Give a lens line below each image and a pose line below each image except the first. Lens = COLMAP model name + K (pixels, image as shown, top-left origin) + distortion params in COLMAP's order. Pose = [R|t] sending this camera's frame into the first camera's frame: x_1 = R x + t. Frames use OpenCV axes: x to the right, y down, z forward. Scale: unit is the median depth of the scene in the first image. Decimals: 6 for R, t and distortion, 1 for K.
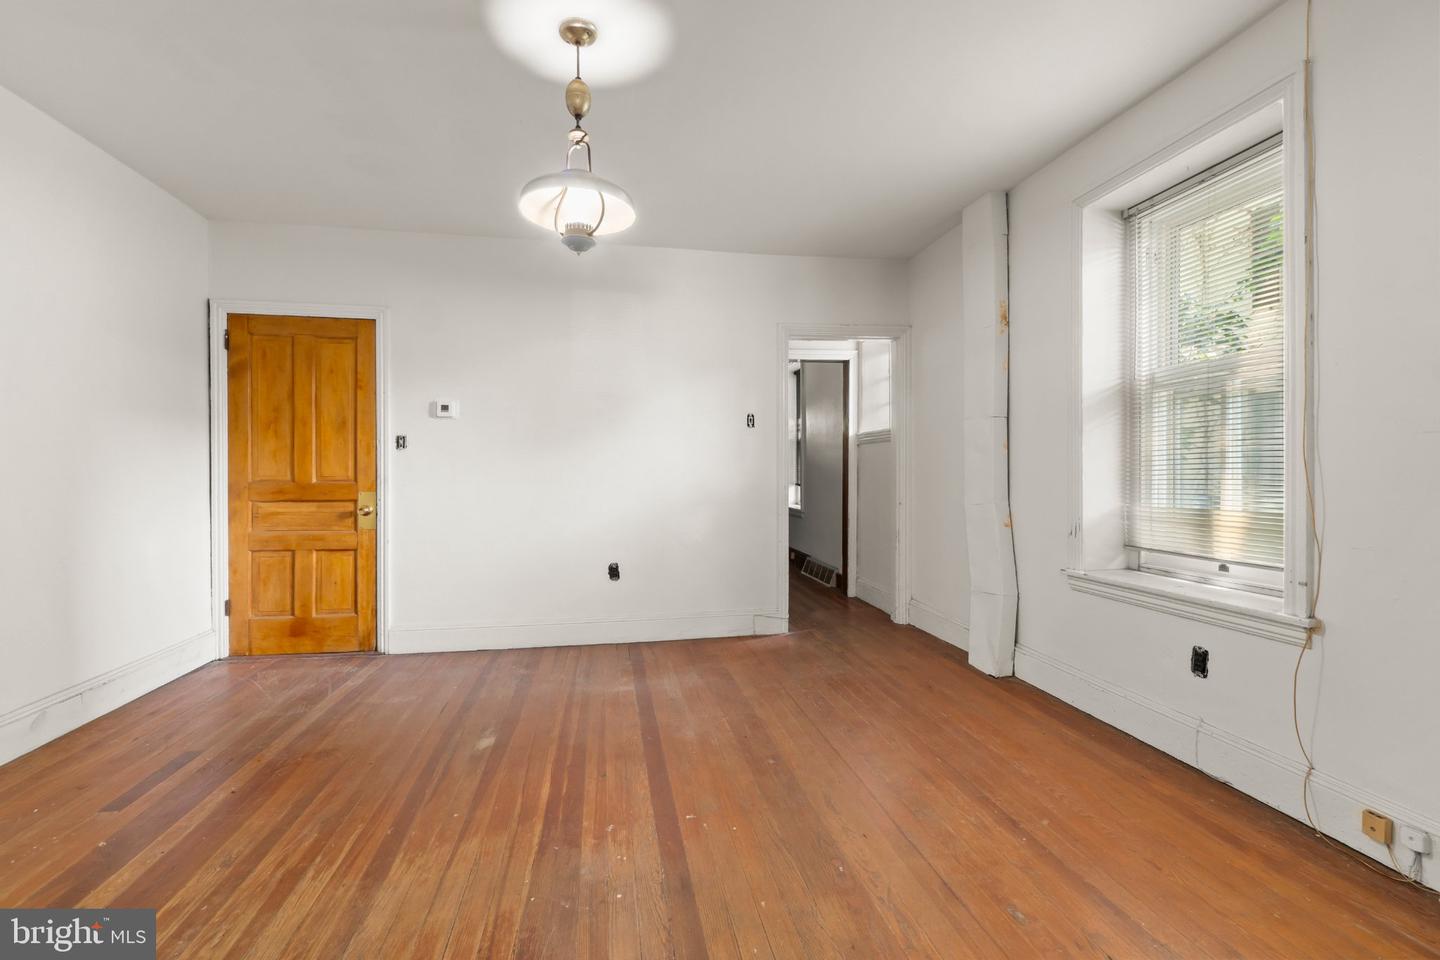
lens RADIAL K [[617.3, 0, 718.1], [0, 617.3, 475.2], [0, 0, 1]] dist [-0.001411, 0.000476]
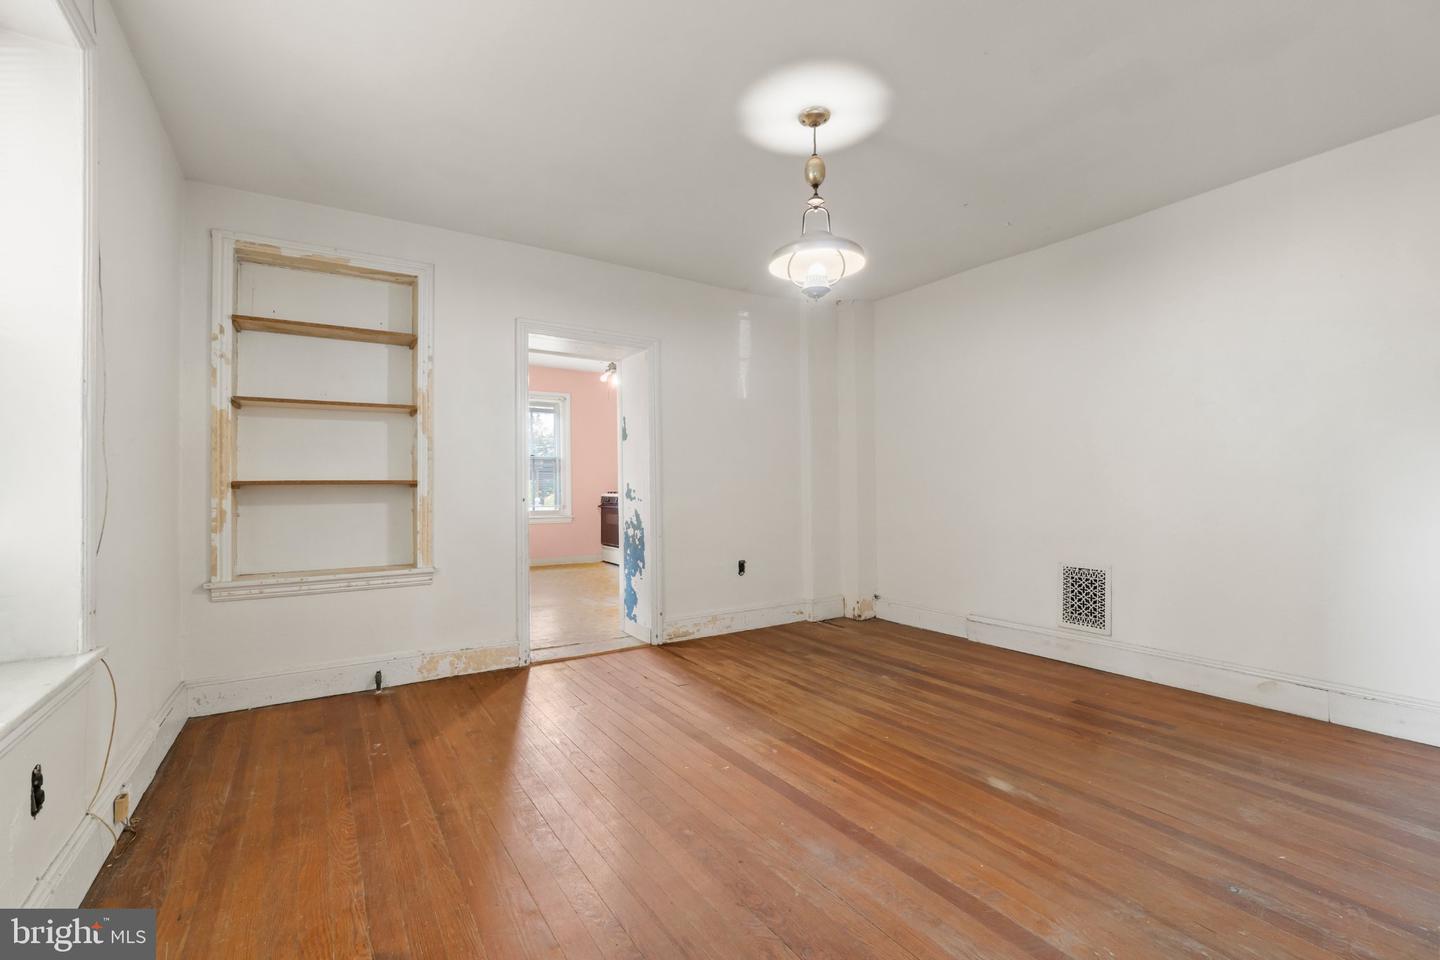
lens RADIAL K [[617.3, 0, 718.4], [0, 617.3, 482.6], [0, 0, 1]] dist [-0.001411, 0.000476]
pose [[-0.921200, 0.006319, -0.389039, 0.363432], [0.005804, 0.999980, 0.002498, -0.008652], [0.389047, 0.000043, -0.921218, 1.755688]]
